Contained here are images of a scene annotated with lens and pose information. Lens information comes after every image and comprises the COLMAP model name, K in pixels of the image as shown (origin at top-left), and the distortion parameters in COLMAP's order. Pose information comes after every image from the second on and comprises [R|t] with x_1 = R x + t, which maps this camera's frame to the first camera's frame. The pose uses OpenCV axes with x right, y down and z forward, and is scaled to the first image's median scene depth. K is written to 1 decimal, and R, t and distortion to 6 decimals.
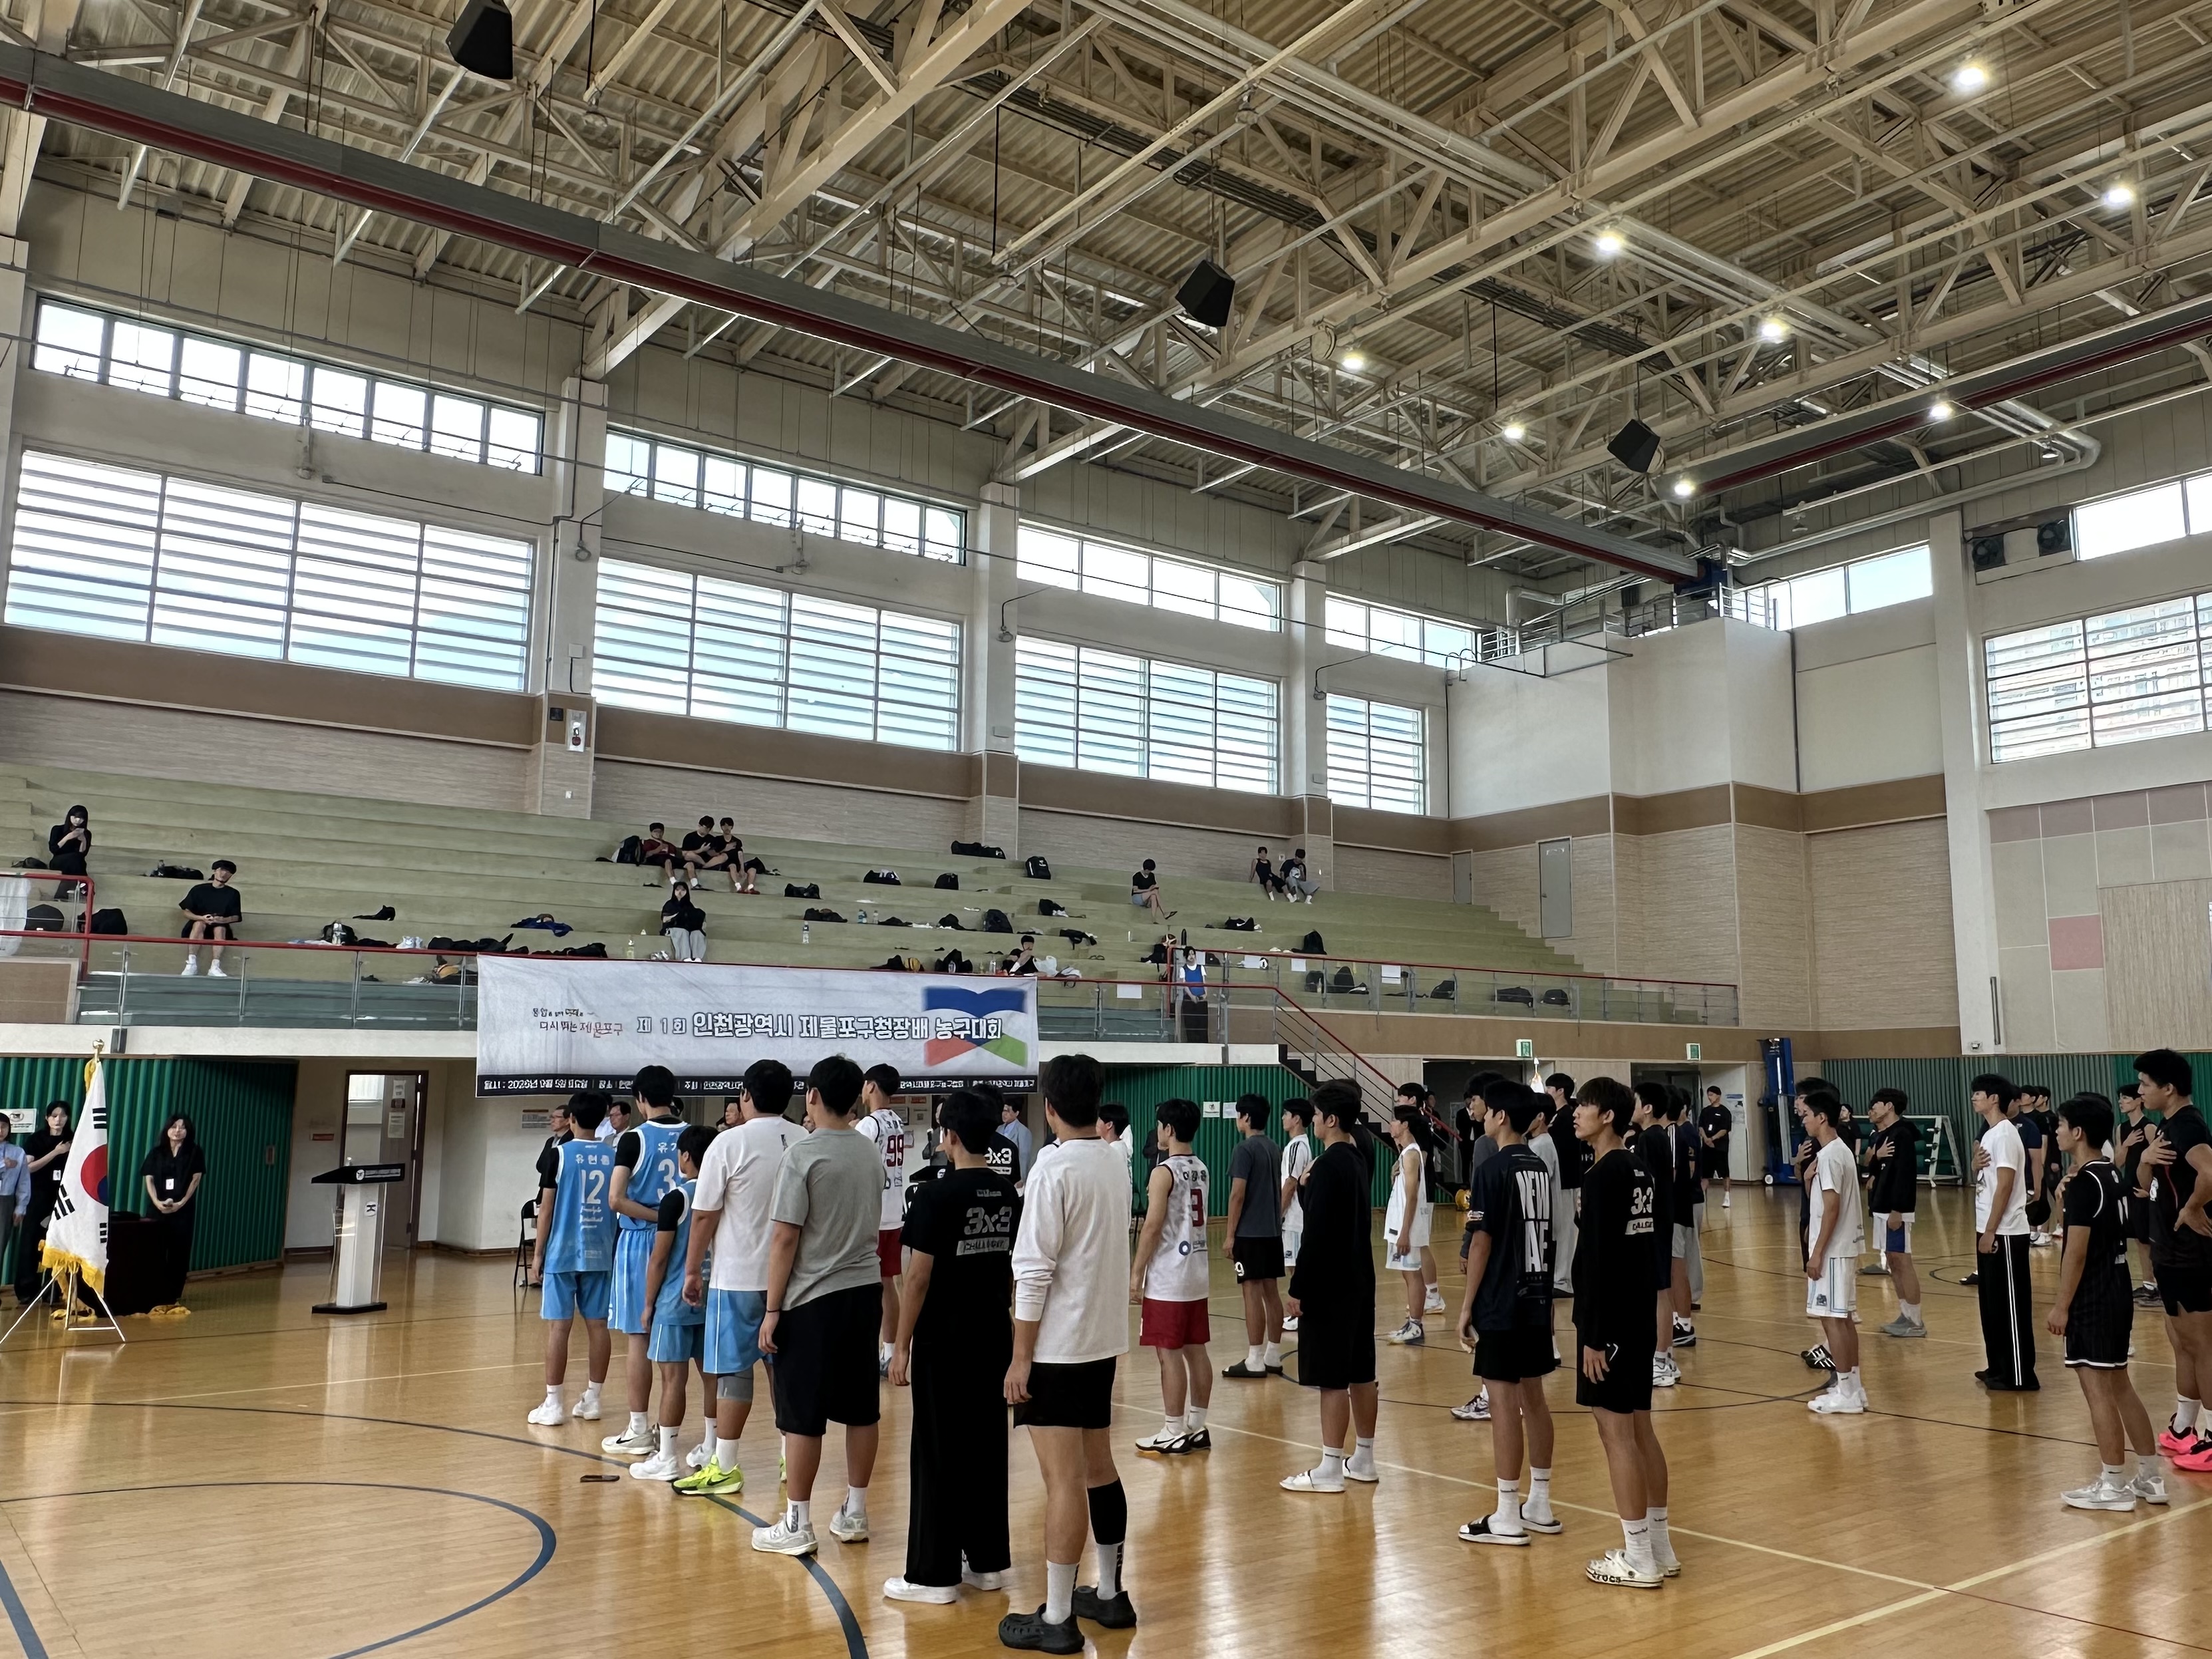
lens RADIAL K [[1757.1, 0, 1258.0], [0, 1757.1, 811.0], [0, 0, 1]] dist [0.013880, -0.003955]
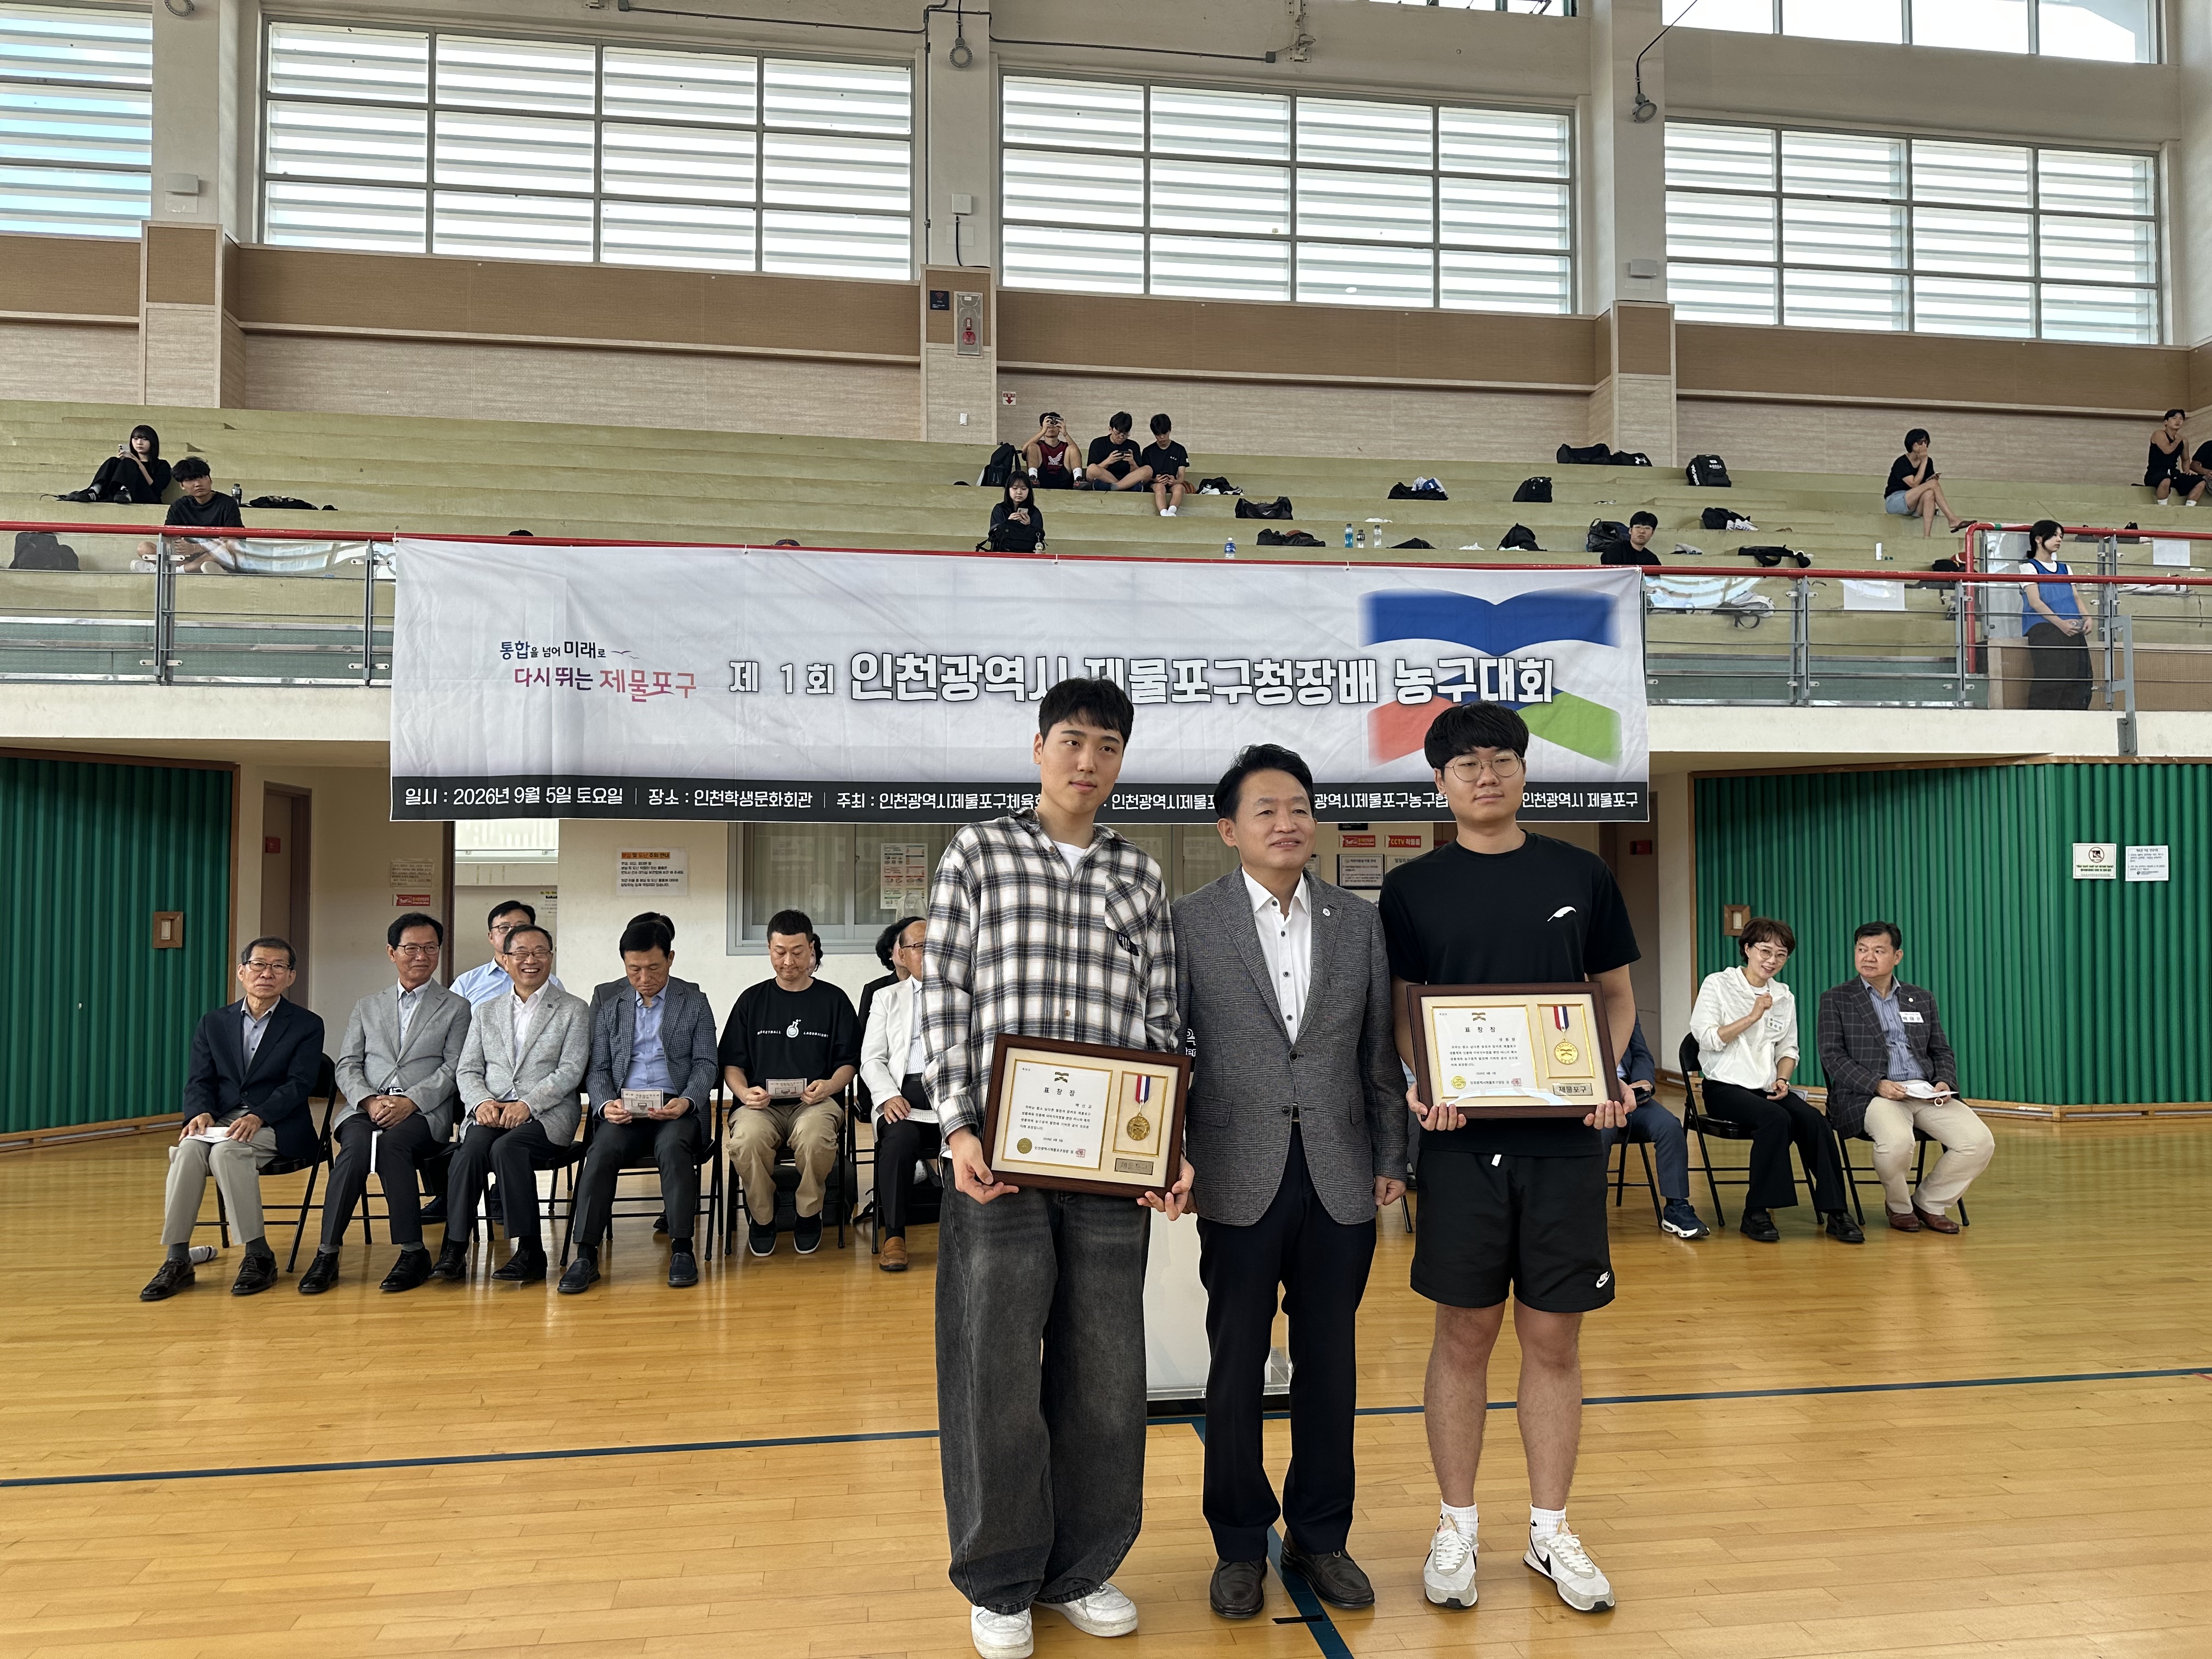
lens RADIAL K [[1549.0, 0, 1105.2], [0, 1549.0, 826.1], [0, 0, 1]] dist [0.081708, -0.086252]
pose [[0.856396, -0.016693, -0.516049, -0.032487], [0.082624, 0.991028, 0.105059, 0.094888], [0.509665, -0.132610, 0.850092, 0.514905]]
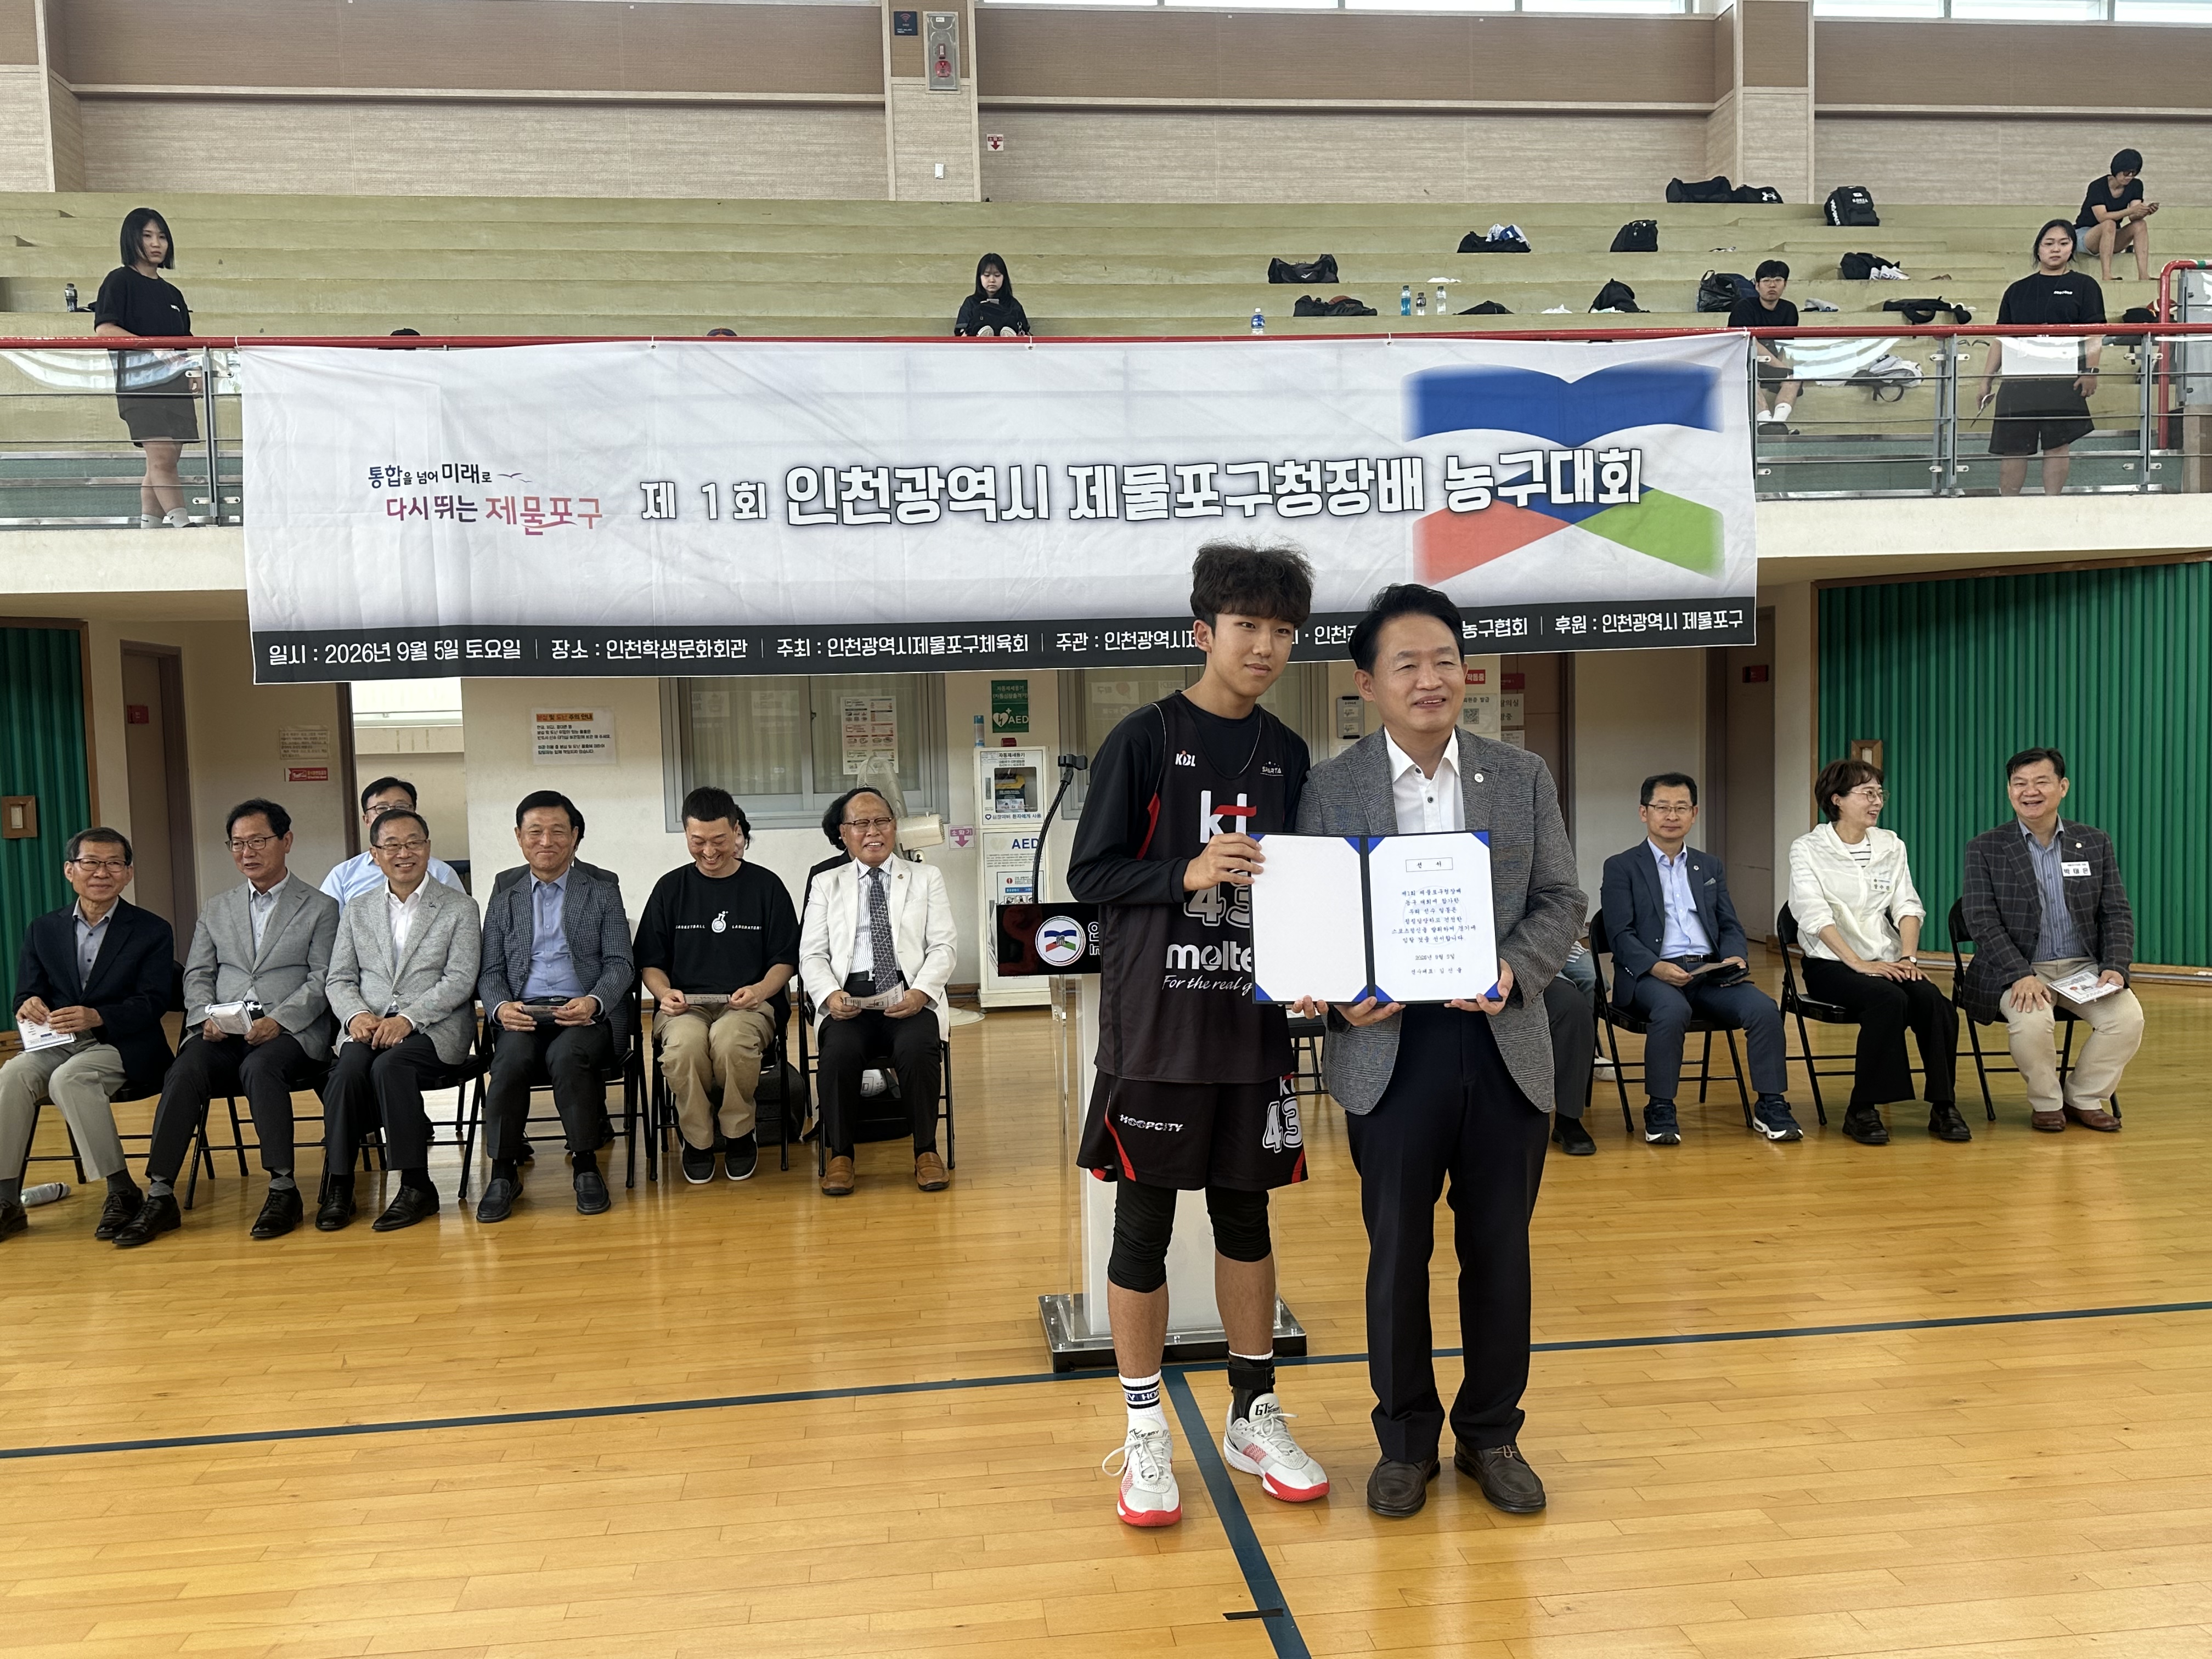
lens RADIAL K [[1790.4, 0, 1095.9], [0, 1790.4, 854.7], [0, 0, 1]] dist [0.089817, -0.119505]
pose [[0.839484, 0.018054, -0.543085, -0.028615], [0.112459, 0.972037, 0.206150, 0.095556], [0.531620, -0.234135, 0.813979, 0.527131]]
